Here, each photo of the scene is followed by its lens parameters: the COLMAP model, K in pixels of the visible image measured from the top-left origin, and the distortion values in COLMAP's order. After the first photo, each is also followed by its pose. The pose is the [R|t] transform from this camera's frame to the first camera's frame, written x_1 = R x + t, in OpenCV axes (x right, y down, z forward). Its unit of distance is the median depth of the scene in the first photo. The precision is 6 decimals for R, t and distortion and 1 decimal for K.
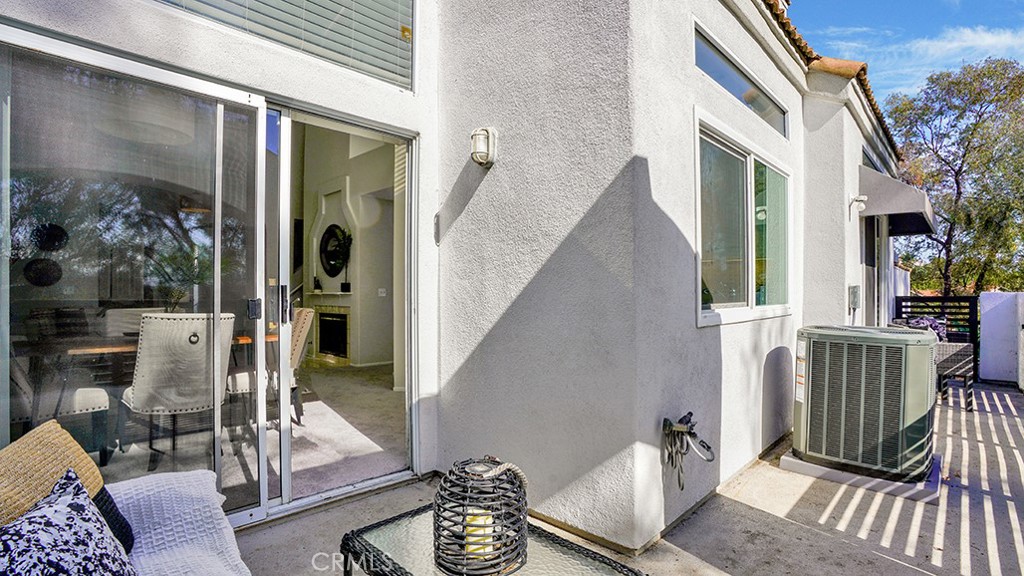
lens RADIAL K [[484.7, 0, 510.2], [0, 484.7, 285.7], [0, 0, 1]] dist [-0.063352, 0.020550]
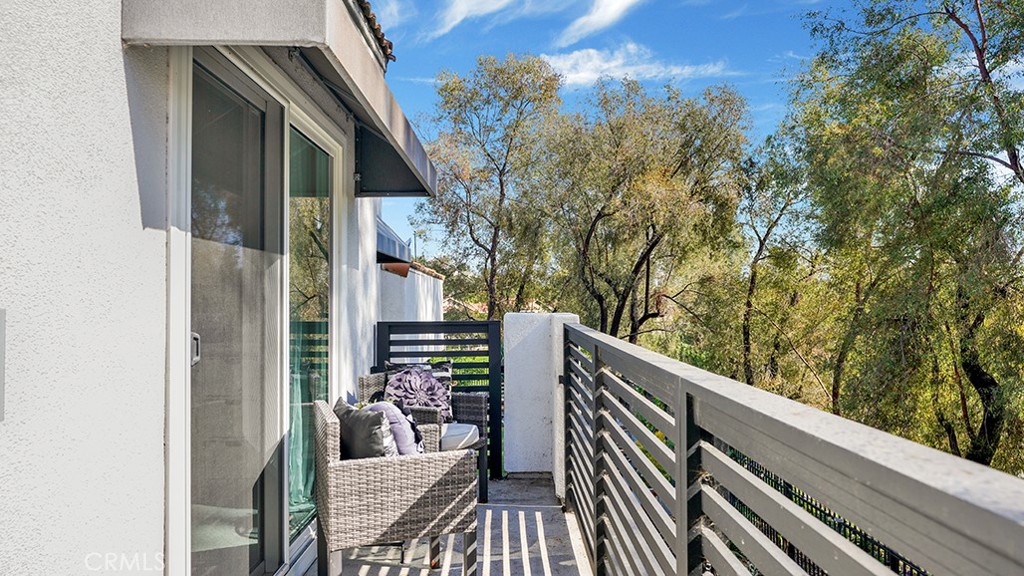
lens RADIAL K [[632.7, 0, 512.0], [0, 632.7, 288.0], [0, 0, 1]] dist [-0.000950, -0.000183]
pose [[0.715128, 0.009495, 0.698929, 0.132447], [0.003050, 0.999856, -0.016704, -0.000905], [-0.698987, 0.014078, 0.714996, 0.121945]]
